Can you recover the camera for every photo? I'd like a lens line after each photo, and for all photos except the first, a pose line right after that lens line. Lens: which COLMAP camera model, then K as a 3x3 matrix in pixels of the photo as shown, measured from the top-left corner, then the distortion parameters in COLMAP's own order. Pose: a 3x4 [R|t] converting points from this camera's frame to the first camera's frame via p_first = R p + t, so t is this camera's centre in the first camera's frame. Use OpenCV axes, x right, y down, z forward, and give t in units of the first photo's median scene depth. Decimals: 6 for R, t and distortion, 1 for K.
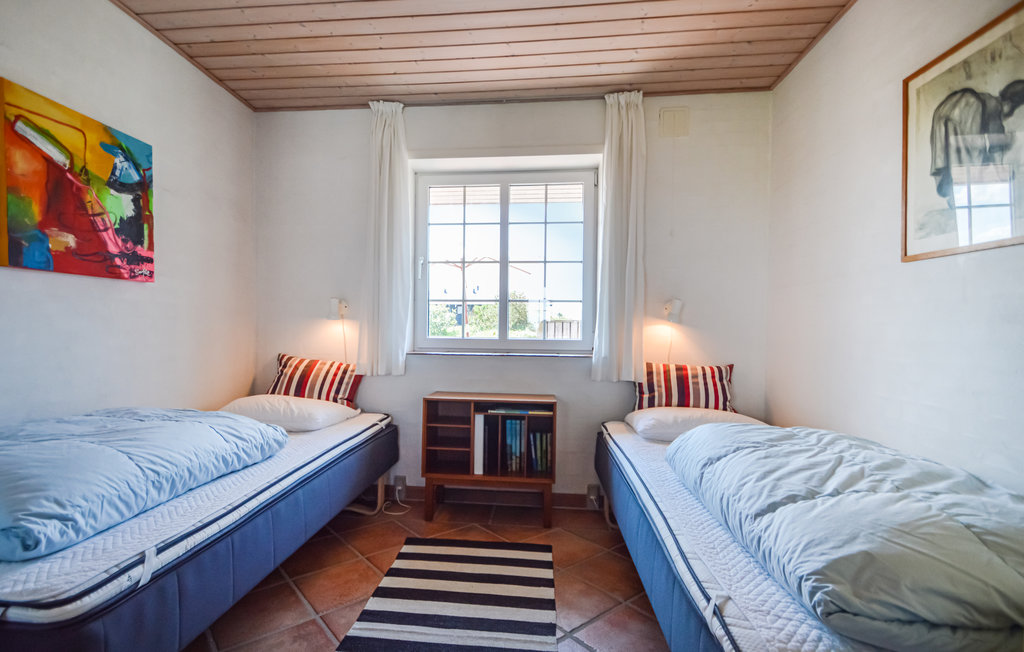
lens RADIAL K [[454.2, 0, 507.4], [0, 454.2, 339.2], [0, 0, 1]] dist [0.001582, 0.000133]
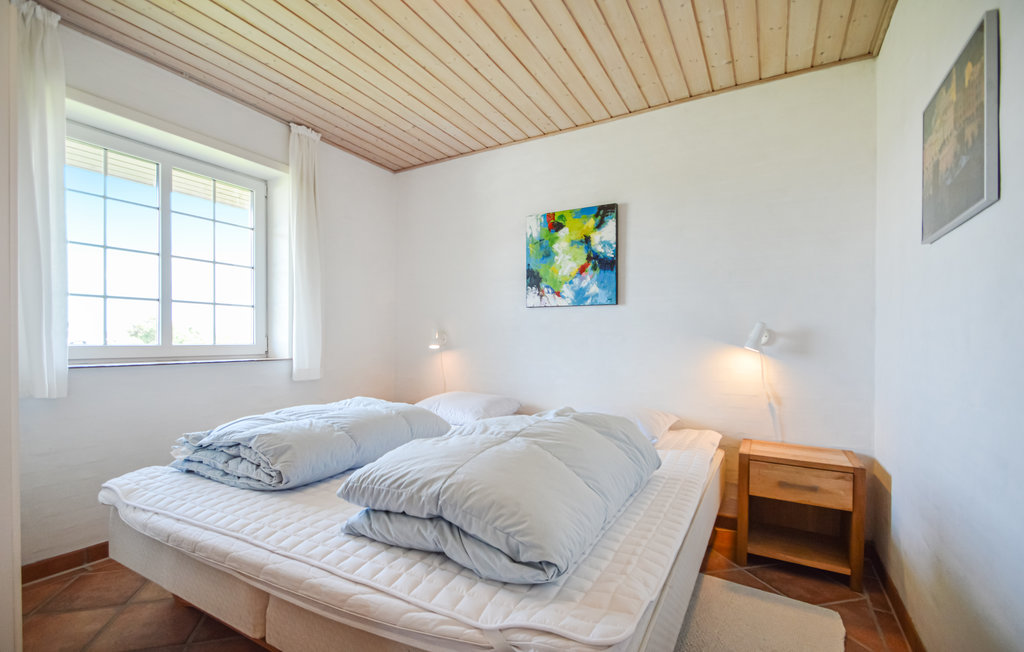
lens RADIAL K [[454.2, 0, 507.4], [0, 454.2, 339.2], [0, 0, 1]] dist [0.001582, 0.000133]
pose [[0.408296, -0.008568, 0.912810, -0.538433], [0.008812, 0.999946, 0.005444, -0.011297], [-0.912807, 0.005821, 0.408349, 0.064634]]
